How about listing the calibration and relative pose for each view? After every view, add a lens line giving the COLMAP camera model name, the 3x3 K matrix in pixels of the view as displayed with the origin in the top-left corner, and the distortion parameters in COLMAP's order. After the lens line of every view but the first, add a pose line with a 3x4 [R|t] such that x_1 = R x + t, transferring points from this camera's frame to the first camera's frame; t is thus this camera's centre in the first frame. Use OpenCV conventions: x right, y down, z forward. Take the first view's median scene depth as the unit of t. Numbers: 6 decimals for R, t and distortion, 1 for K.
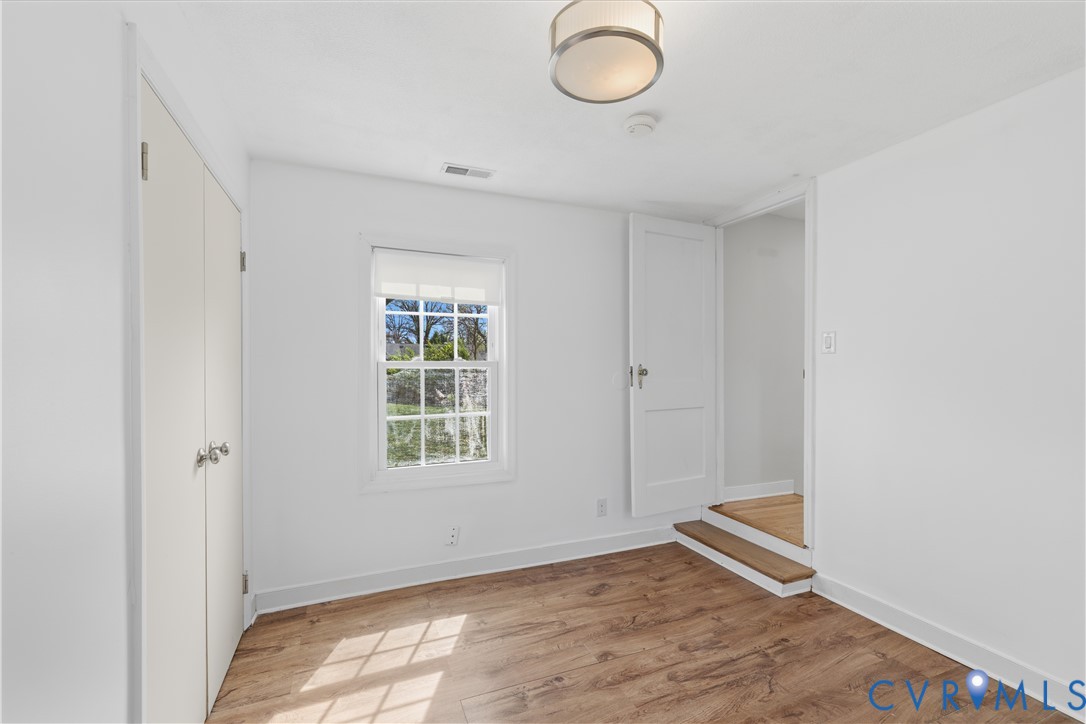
lens RADIAL K [[468.7, 0, 545.1], [0, 468.7, 364.8], [0, 0, 1]] dist [-0.002675, 0.000068]
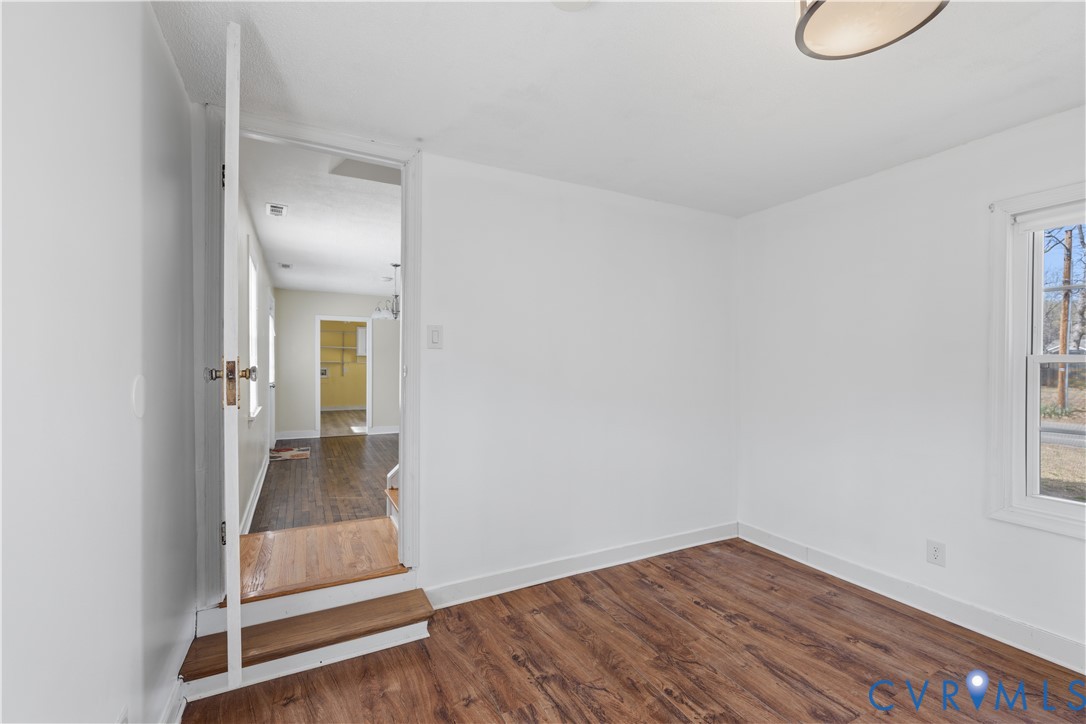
lens RADIAL K [[468.7, 0, 544.9], [0, 468.7, 365.3], [0, 0, 1]] dist [-0.002675, 0.000068]
pose [[-0.096798, -0.006160, 0.995285, -0.389007], [-0.007876, 0.999954, 0.005423, 0.004537], [-0.995273, -0.007314, -0.096842, 0.979477]]
